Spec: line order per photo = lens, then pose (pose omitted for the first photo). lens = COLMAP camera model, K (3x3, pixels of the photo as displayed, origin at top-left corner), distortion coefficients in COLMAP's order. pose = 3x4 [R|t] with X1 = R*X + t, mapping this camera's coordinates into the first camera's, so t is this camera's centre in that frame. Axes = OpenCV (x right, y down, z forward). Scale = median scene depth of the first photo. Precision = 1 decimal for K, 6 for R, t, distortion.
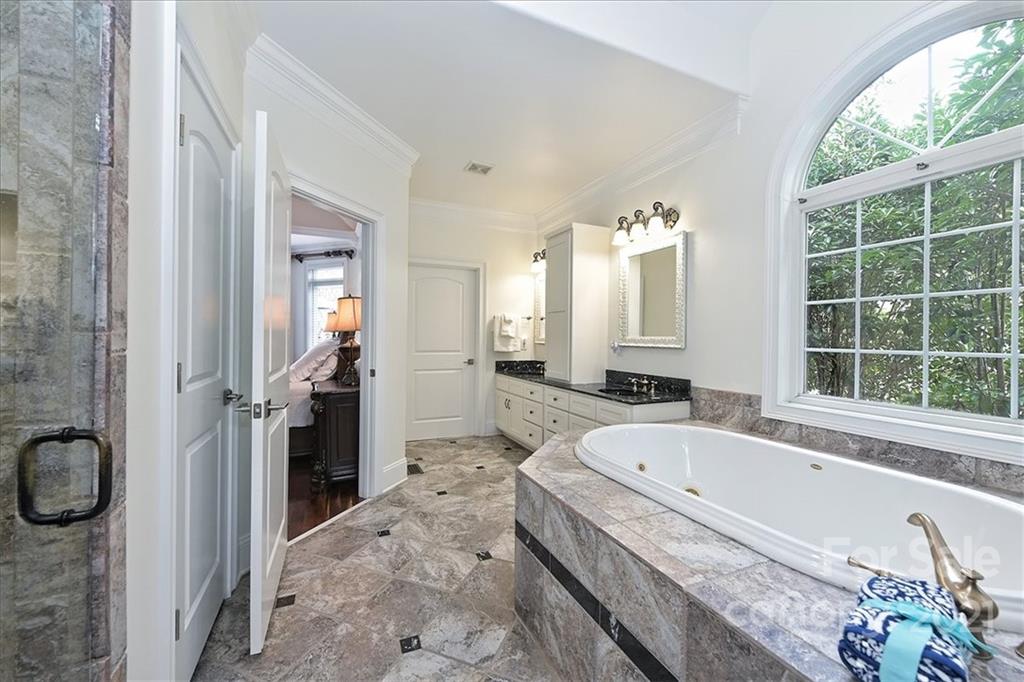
lens RADIAL K [[402.1, 0, 512.6], [0, 402.1, 337.6], [0, 0, 1]] dist [-0.000674, -0.000978]
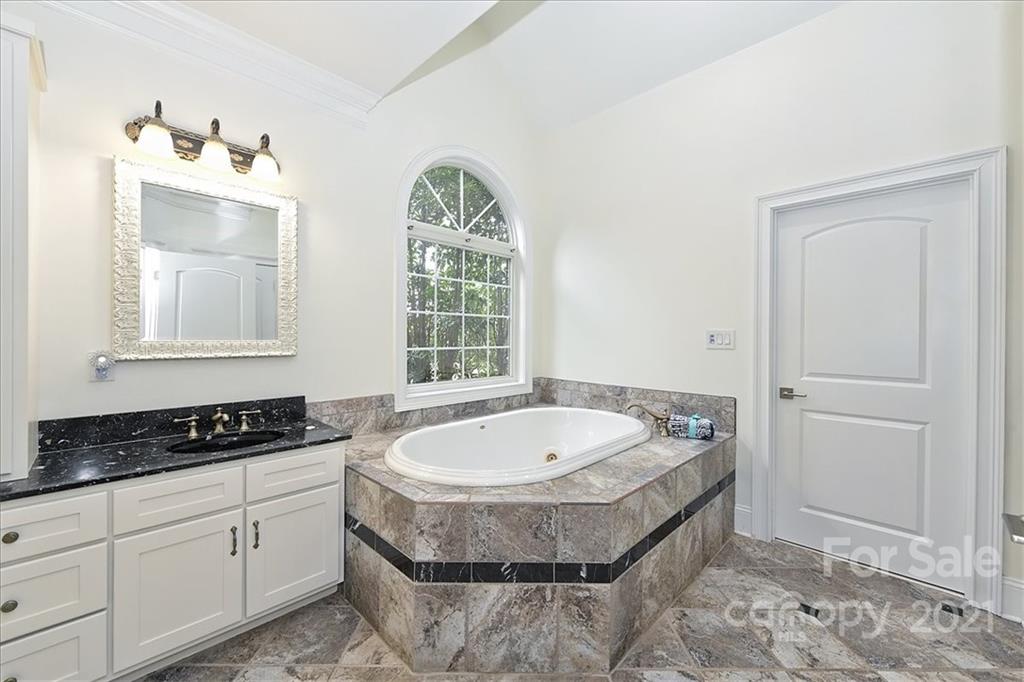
lens RADIAL K [[402.1, 0, 512.6], [0, 402.1, 337.6], [0, 0, 1]] dist [-0.000674, -0.000978]
pose [[-0.364899, -0.013679, 0.930947, -0.575980], [-0.006812, 0.999905, 0.012023, -0.024972], [-0.931022, -0.001954, -0.364957, 1.247018]]
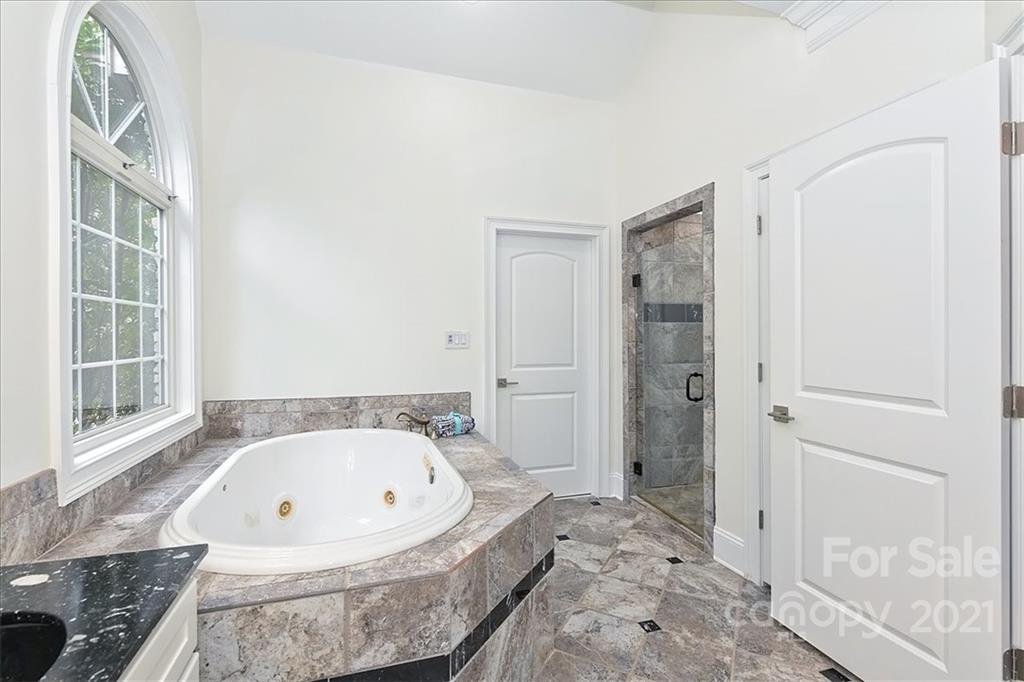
lens RADIAL K [[472.7, 0, 513.2], [0, 472.7, 337.2], [0, 0, 1]] dist [-0.000234, -0.000339]
pose [[-0.993709, -0.007293, 0.111759, -0.015116], [-0.006399, 0.999945, 0.008355, -0.031198], [-0.111813, 0.007588, -0.993700, 1.729329]]
